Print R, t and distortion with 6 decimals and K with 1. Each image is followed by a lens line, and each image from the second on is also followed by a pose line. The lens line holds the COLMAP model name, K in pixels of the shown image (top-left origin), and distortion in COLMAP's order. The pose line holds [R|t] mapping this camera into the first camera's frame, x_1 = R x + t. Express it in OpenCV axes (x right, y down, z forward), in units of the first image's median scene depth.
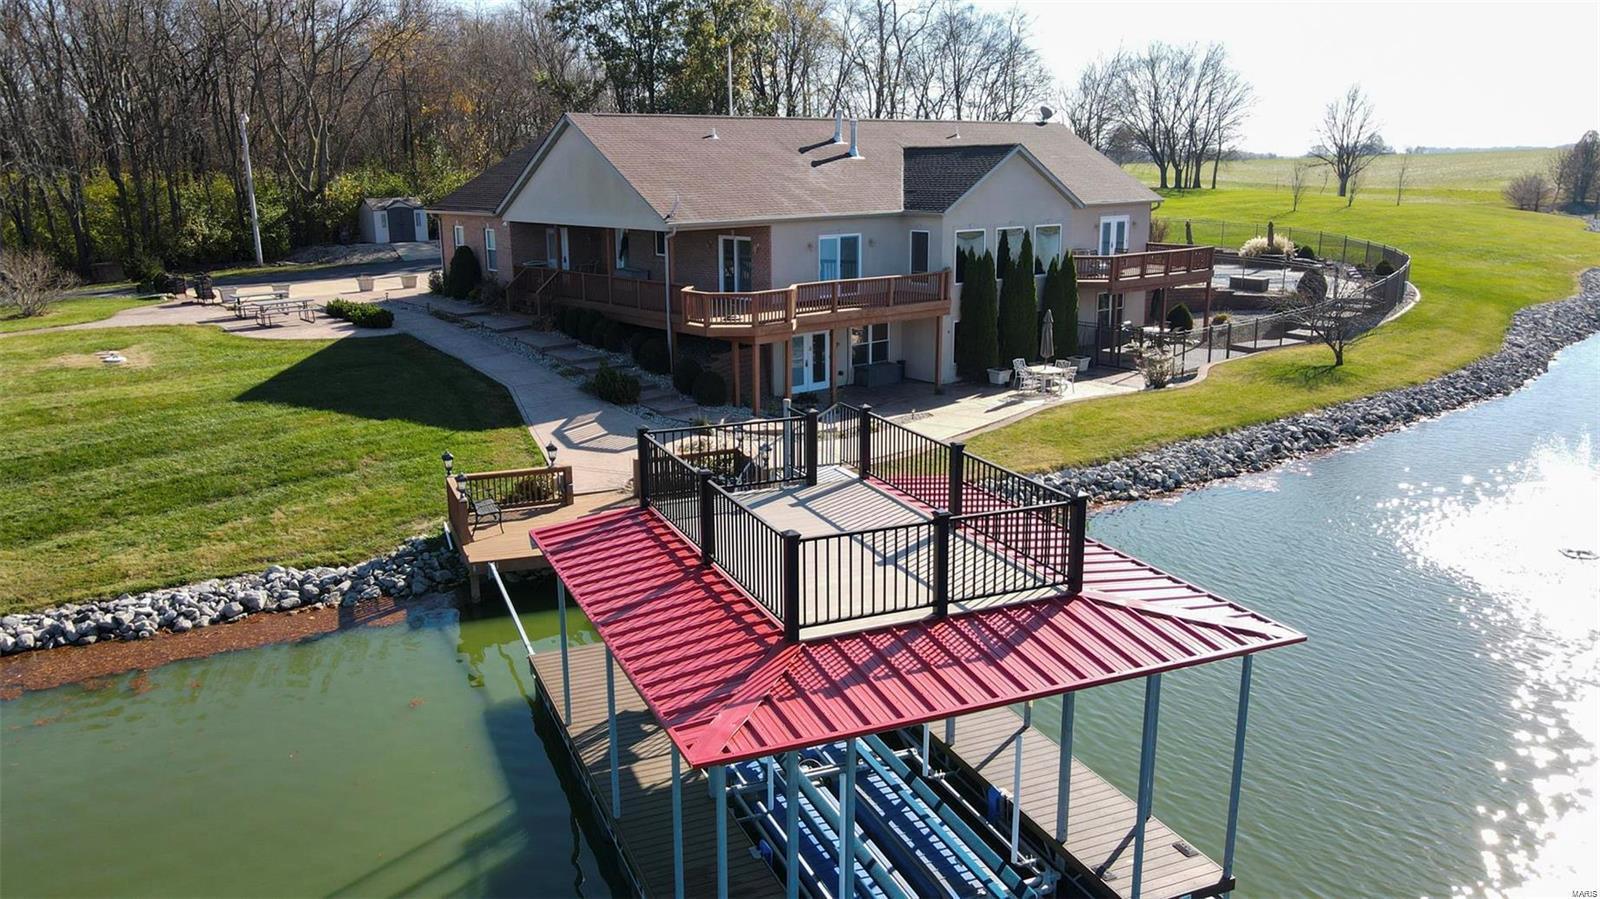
lens RADIAL K [[1173.3, 0, 796.4], [0, 1173.3, 441.0], [0, 0, 1]] dist [0.000980, 0.026392]
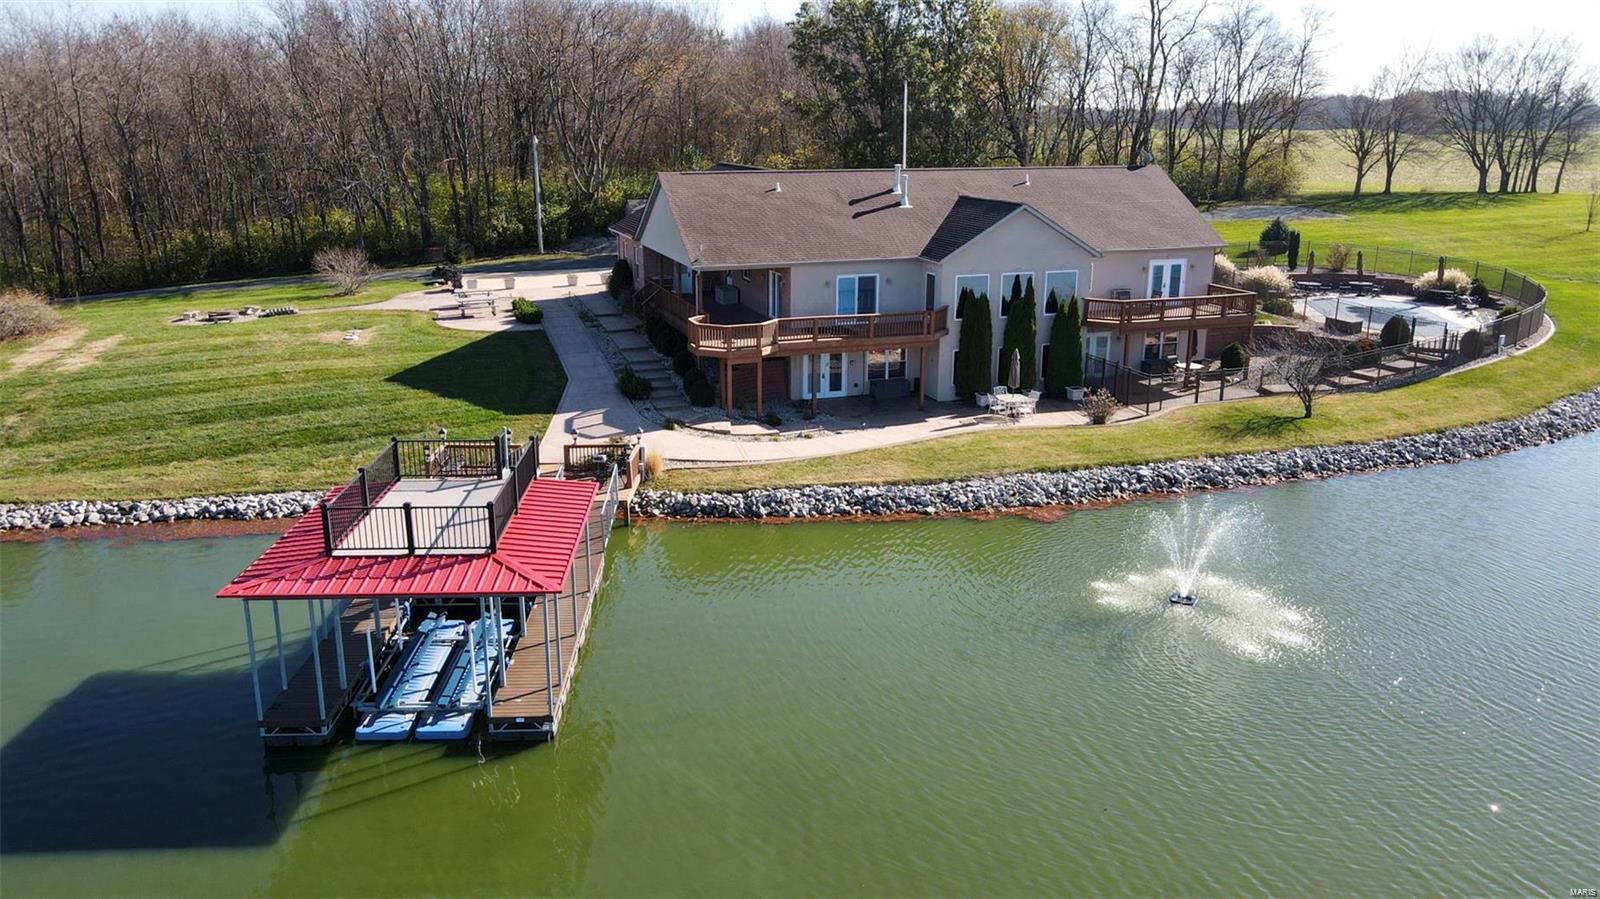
lens RADIAL K [[1173.3, 0, 792.8], [0, 1173.3, 442.8], [0, 0, 1]] dist [0.000980, 0.026392]
pose [[0.935632, 0.105059, -0.336978, 0.399889], [-0.091478, 0.994232, 0.055979, -0.060874], [0.340916, -0.021549, 0.939847, -0.187213]]
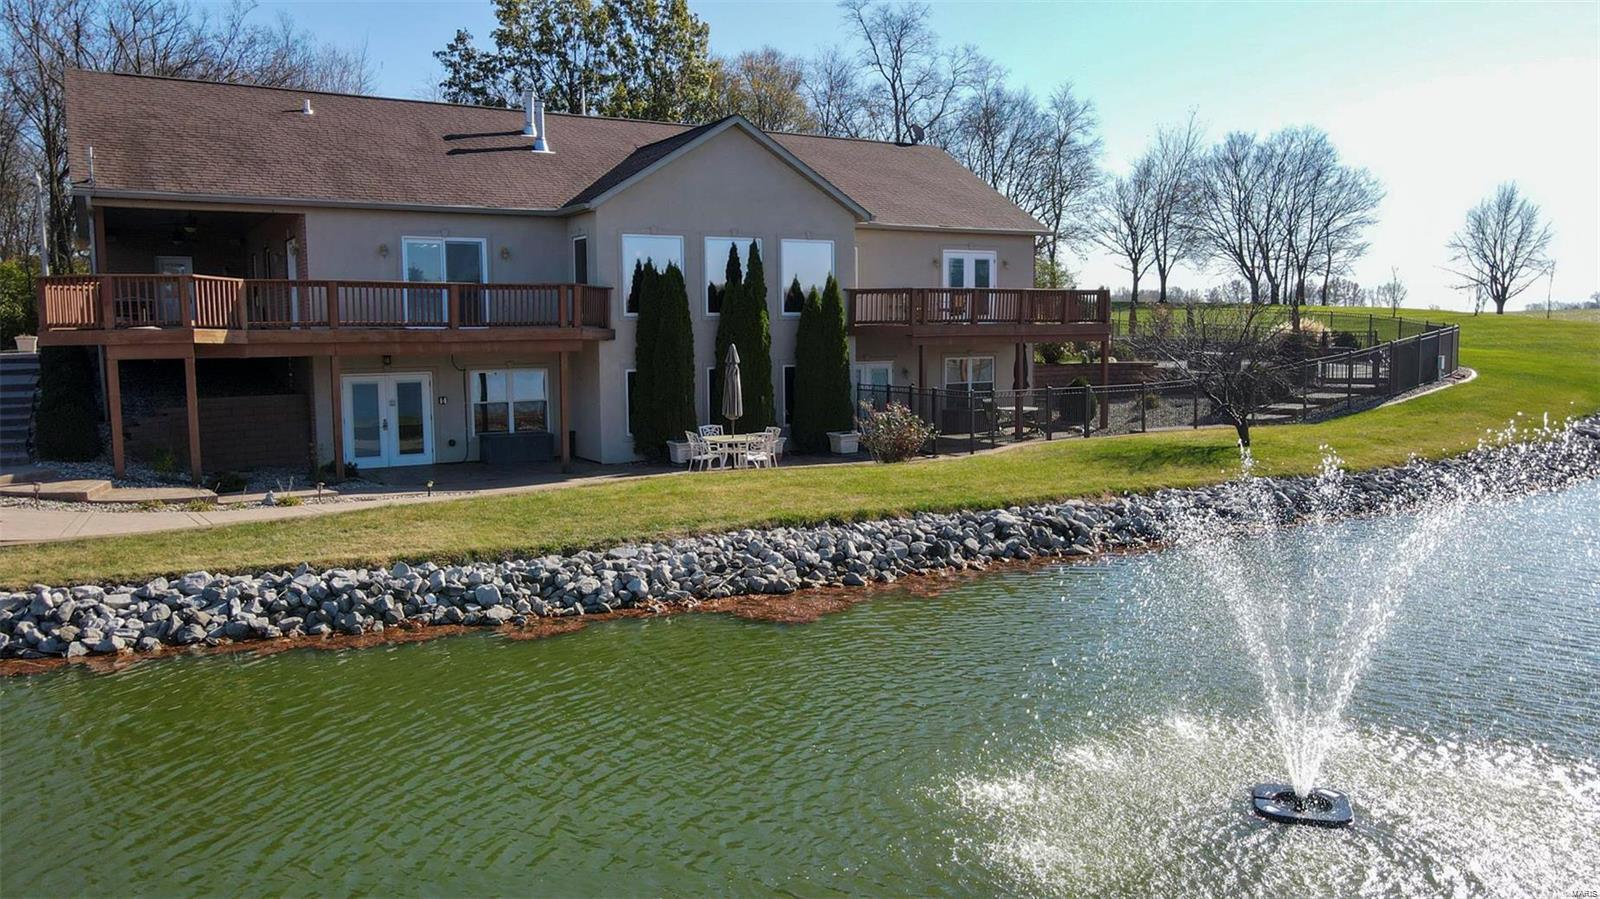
lens RADIAL K [[1173.3, 0, 786.7], [0, 1173.3, 447.2], [0, 0, 1]] dist [0.000980, 0.026392]
pose [[0.987053, 0.014682, -0.159722, 0.335491], [-0.035659, 0.990968, -0.129270, 0.024730], [0.156382, 0.133292, 0.978661, 0.374372]]
